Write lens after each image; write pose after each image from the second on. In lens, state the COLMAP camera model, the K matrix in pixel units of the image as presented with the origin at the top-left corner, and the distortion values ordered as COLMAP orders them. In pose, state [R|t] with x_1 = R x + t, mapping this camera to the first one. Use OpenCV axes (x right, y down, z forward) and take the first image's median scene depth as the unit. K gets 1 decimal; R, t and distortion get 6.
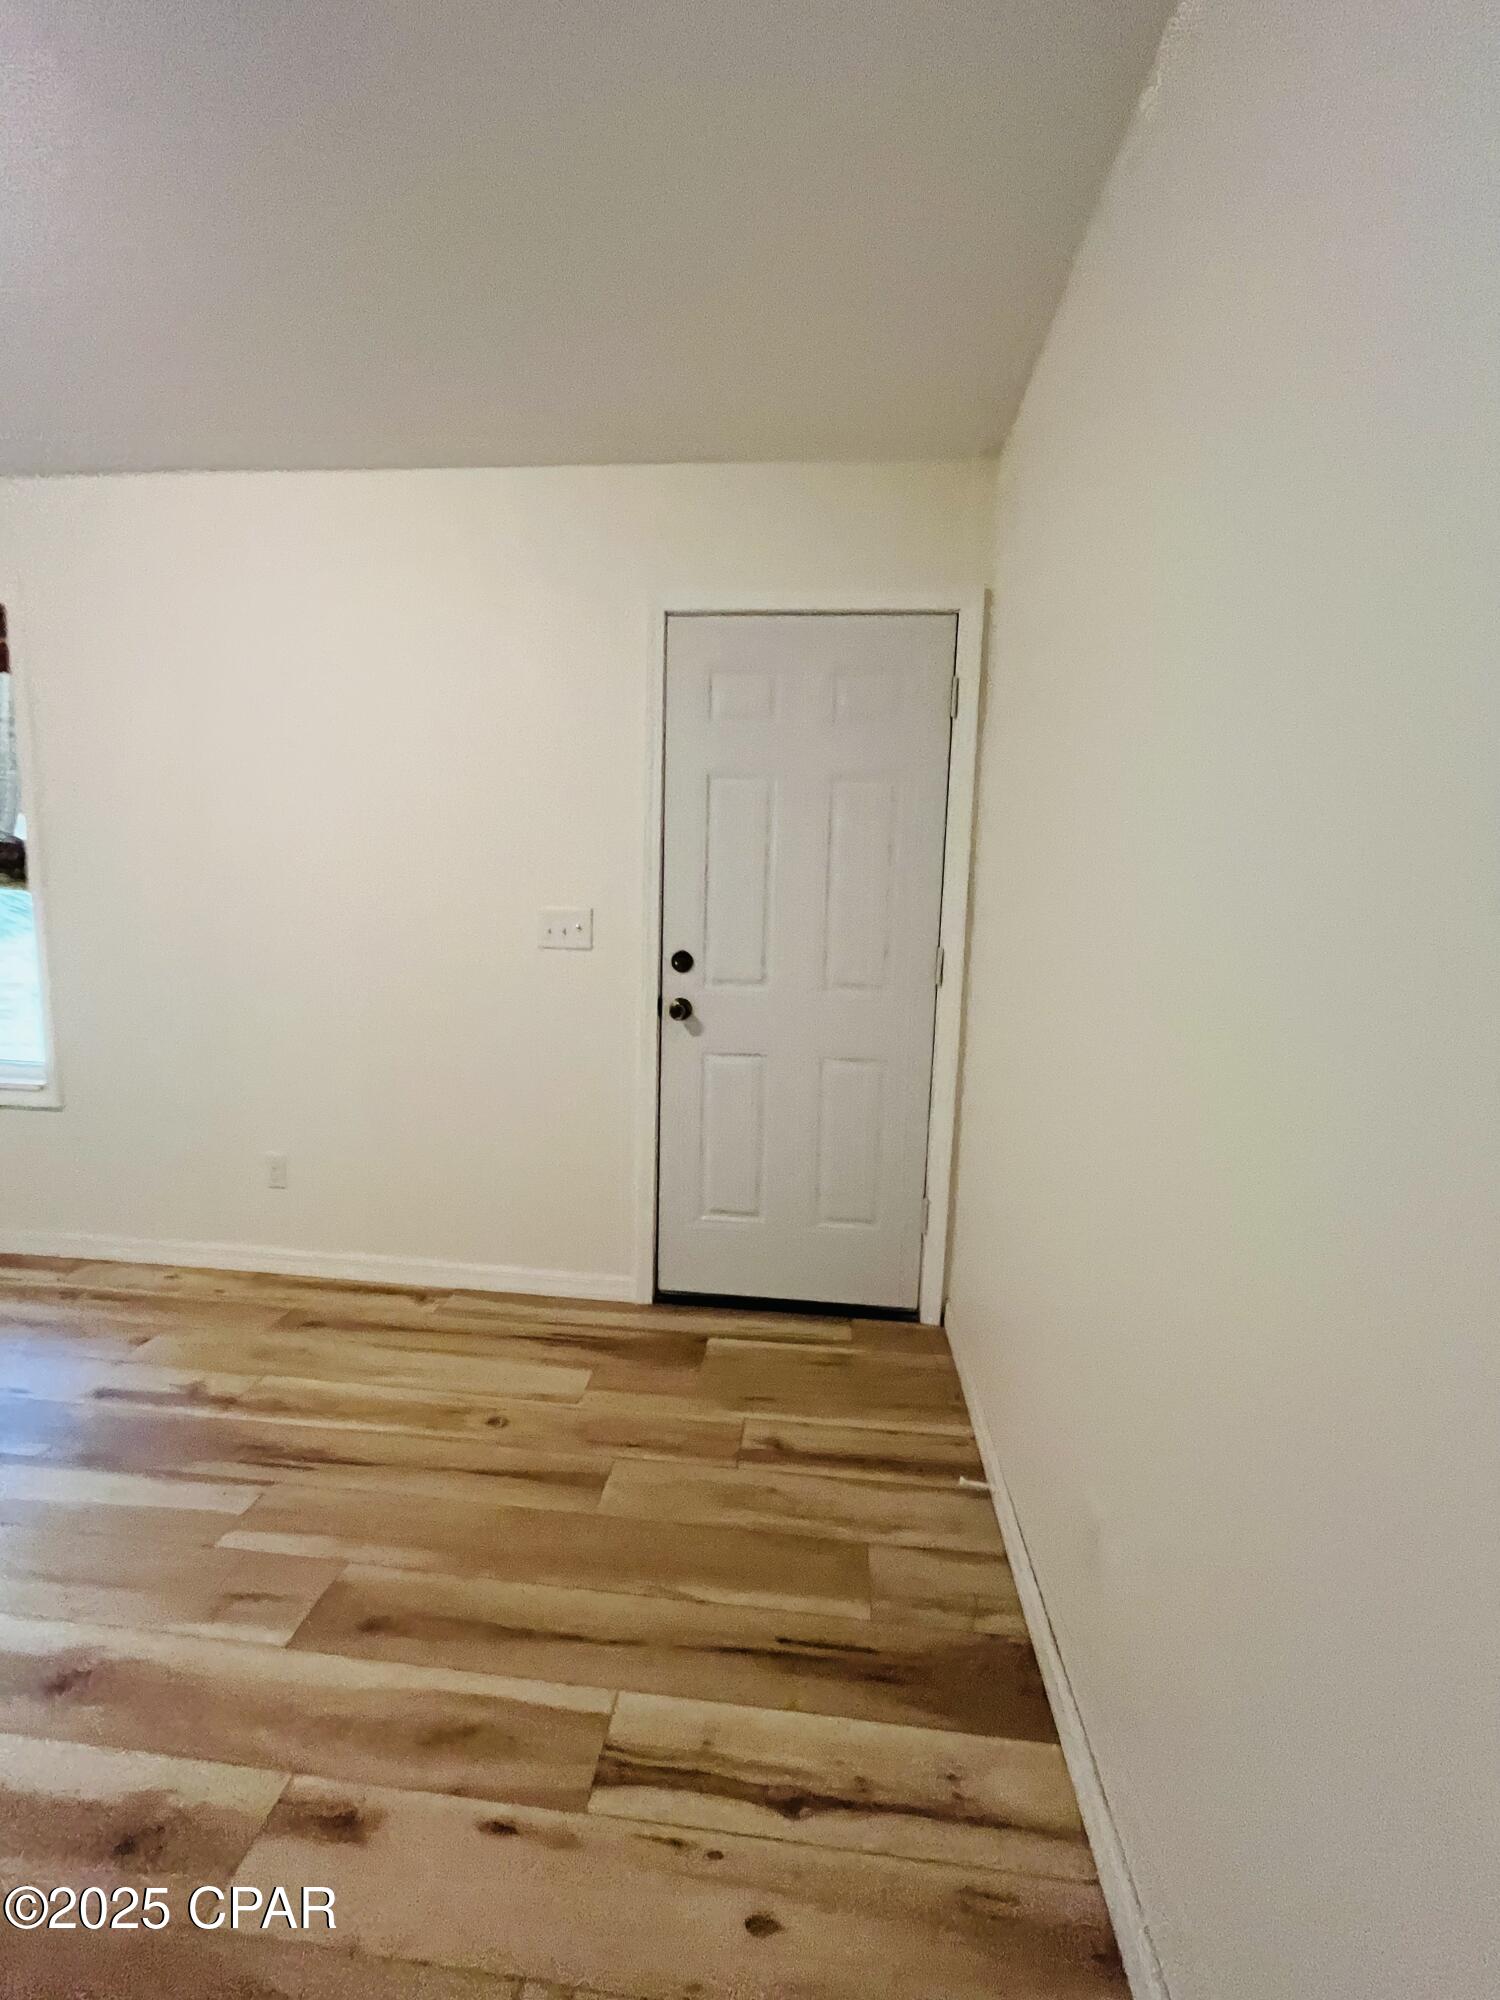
lens RADIAL K [[817.7, 0, 751.1], [0, 817.7, 990.6], [0, 0, 1]] dist [0.001714, -0.000818]
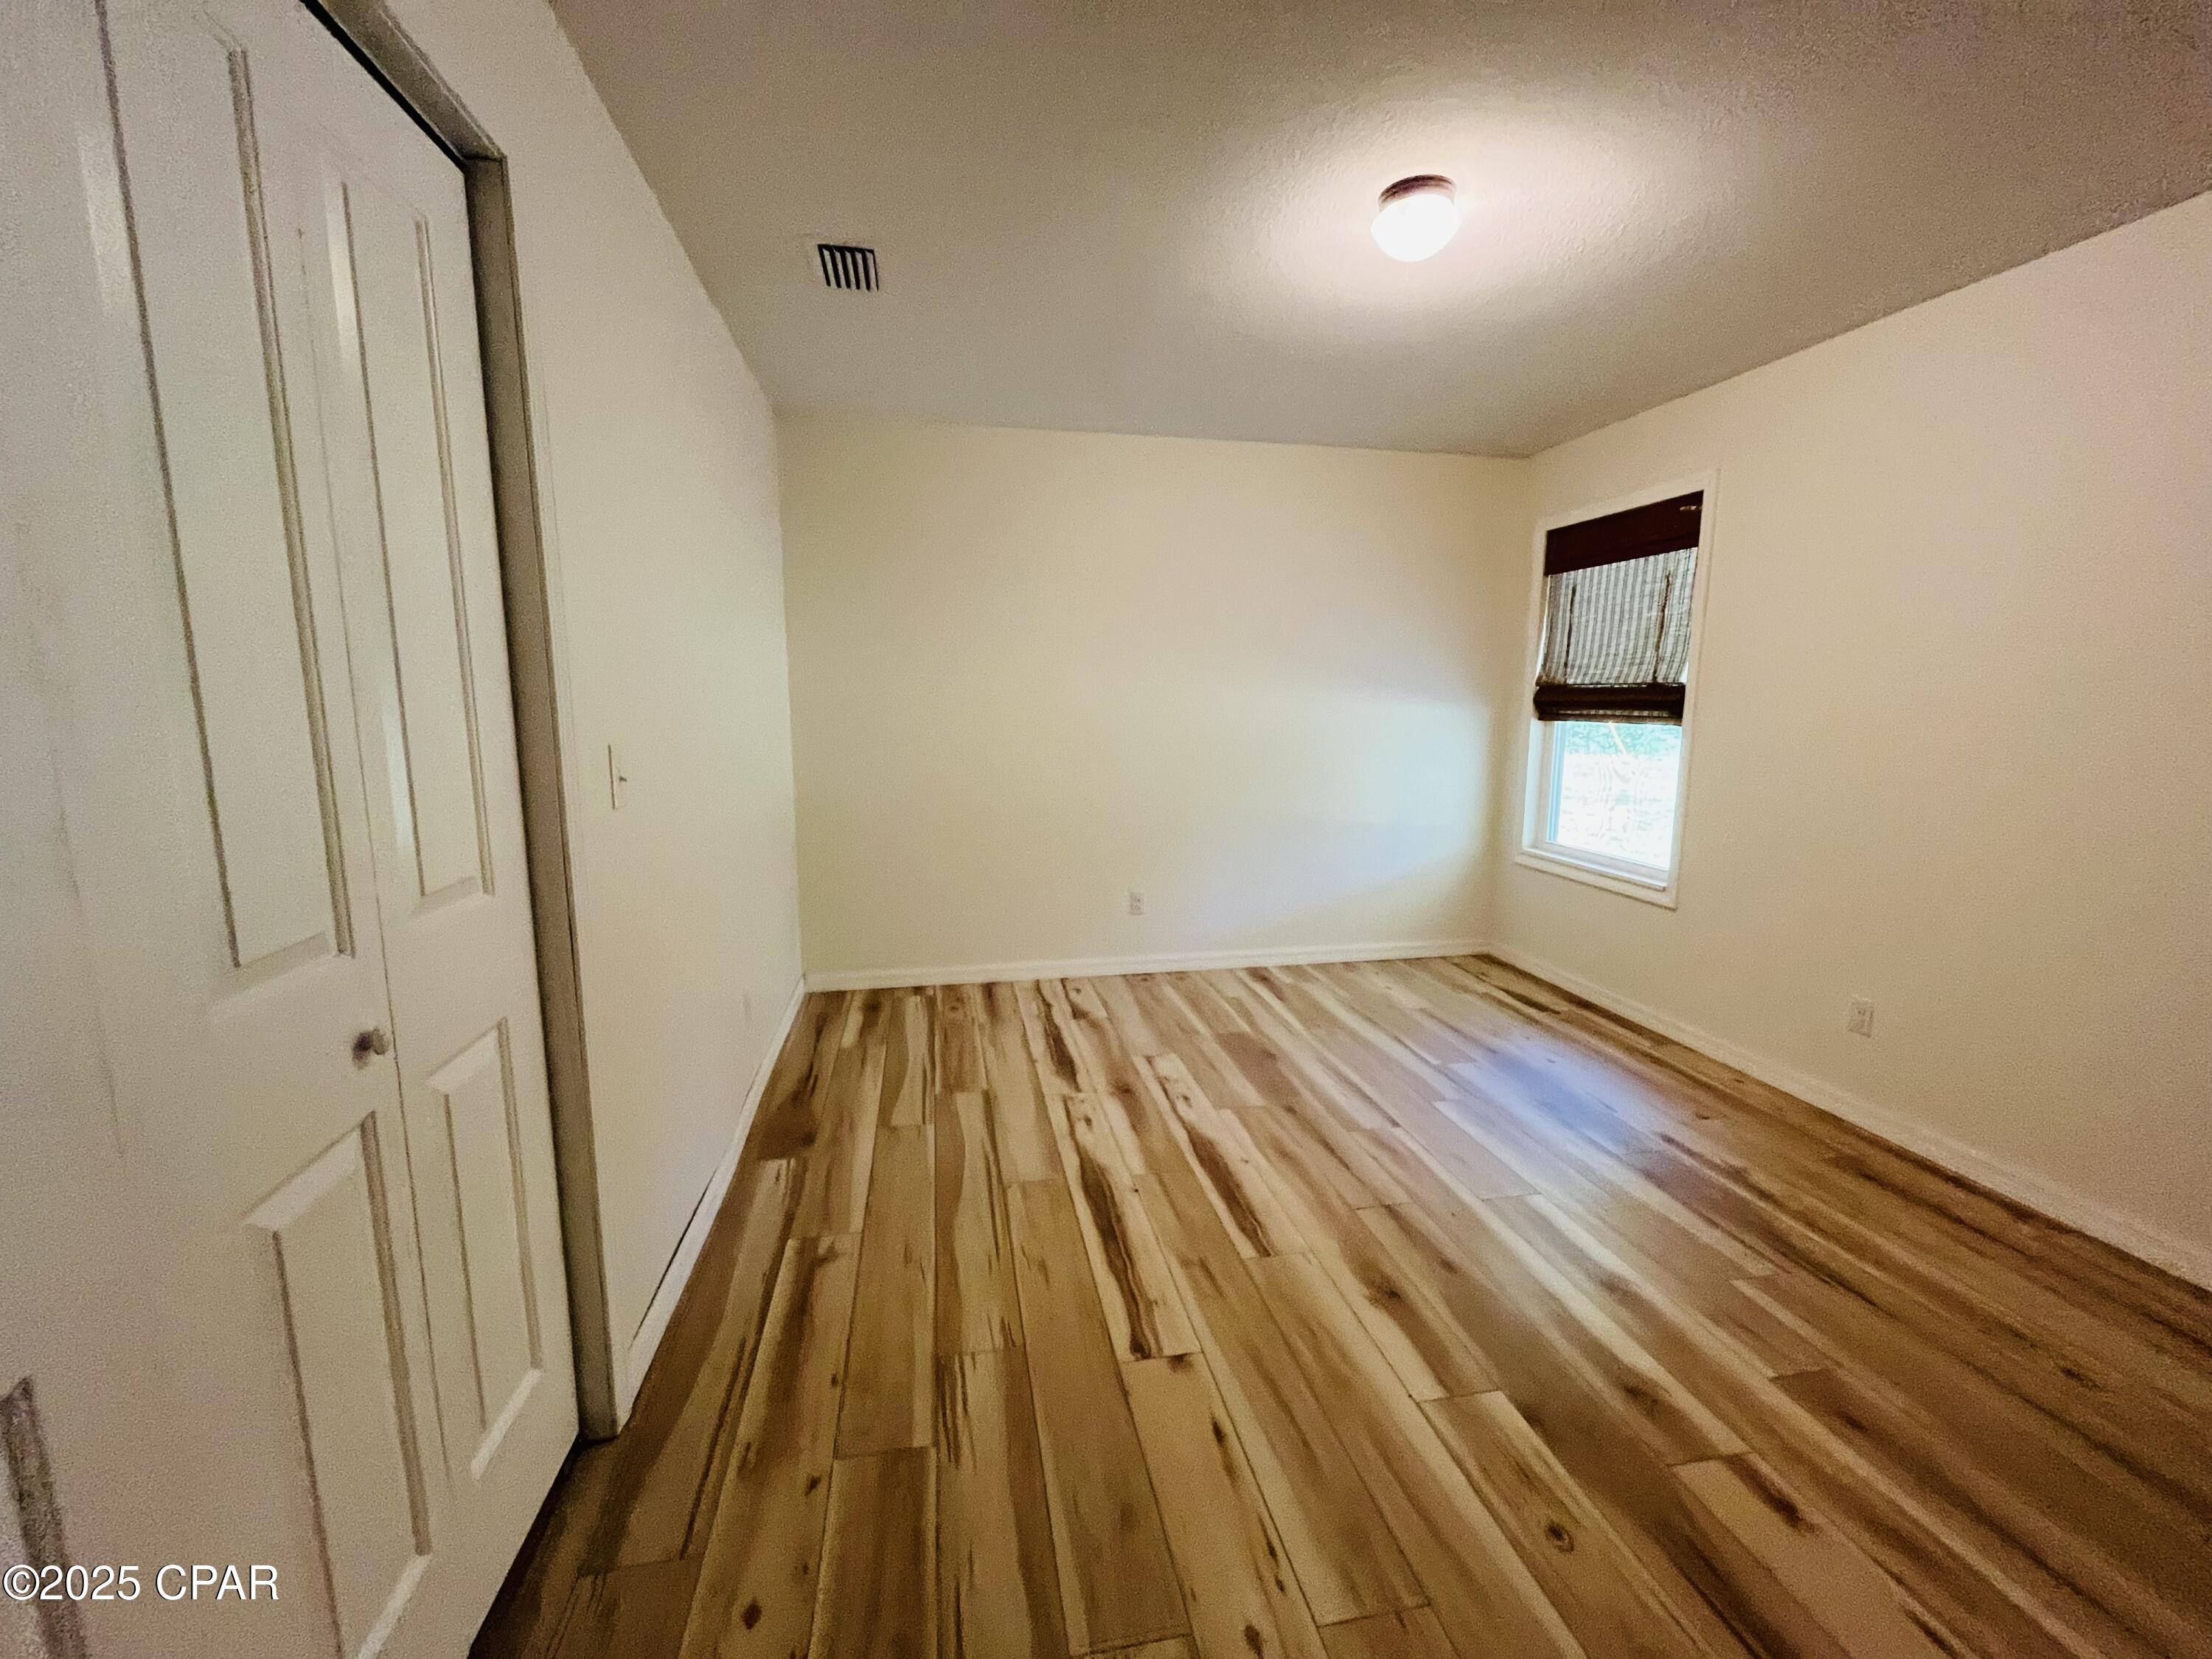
lens RADIAL K [[904.4, 0, 1102.1], [0, 904.4, 844.2], [0, 0, 1]] dist [0.001714, -0.000818]
pose [[0.282815, 0.128161, -0.950574, 0.195032], [-0.101520, 0.989466, 0.103200, -0.000226], [0.953787, 0.067316, 0.292847, -0.228331]]
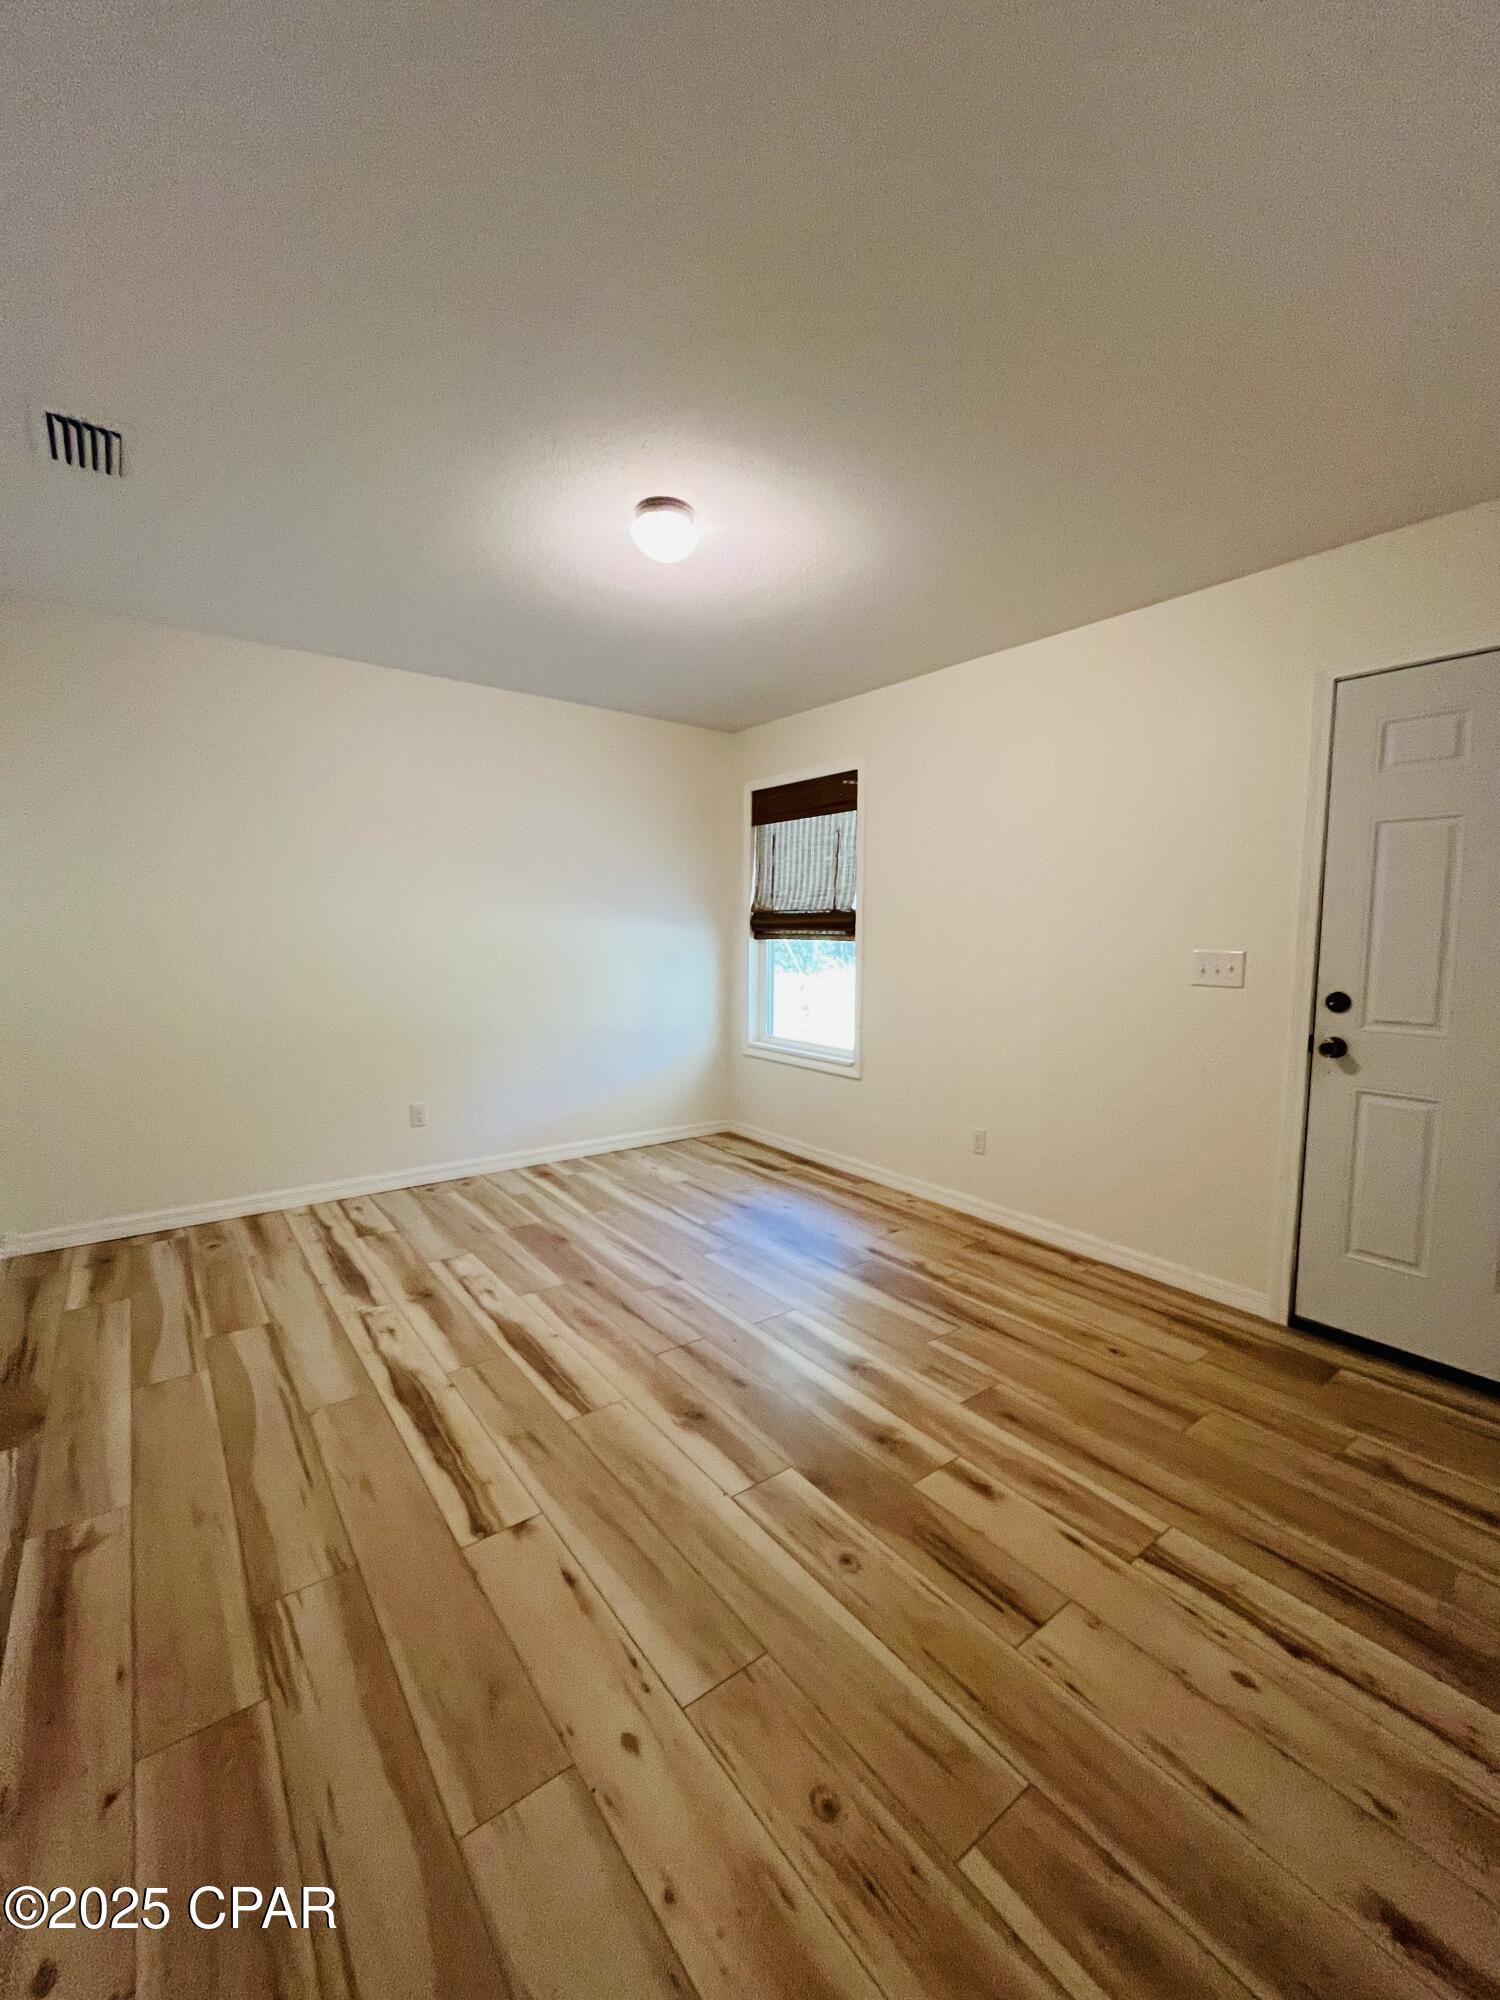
lens RADIAL K [[817.7, 0, 744.5], [0, 817.7, 1009.9], [0, 0, 1]] dist [0.001714, -0.000818]
pose [[0.678107, 0.051222, -0.733176, 0.188682], [-0.072782, 0.997345, 0.002362, 0.030461], [0.731351, 0.051760, 0.680034, -0.297660]]
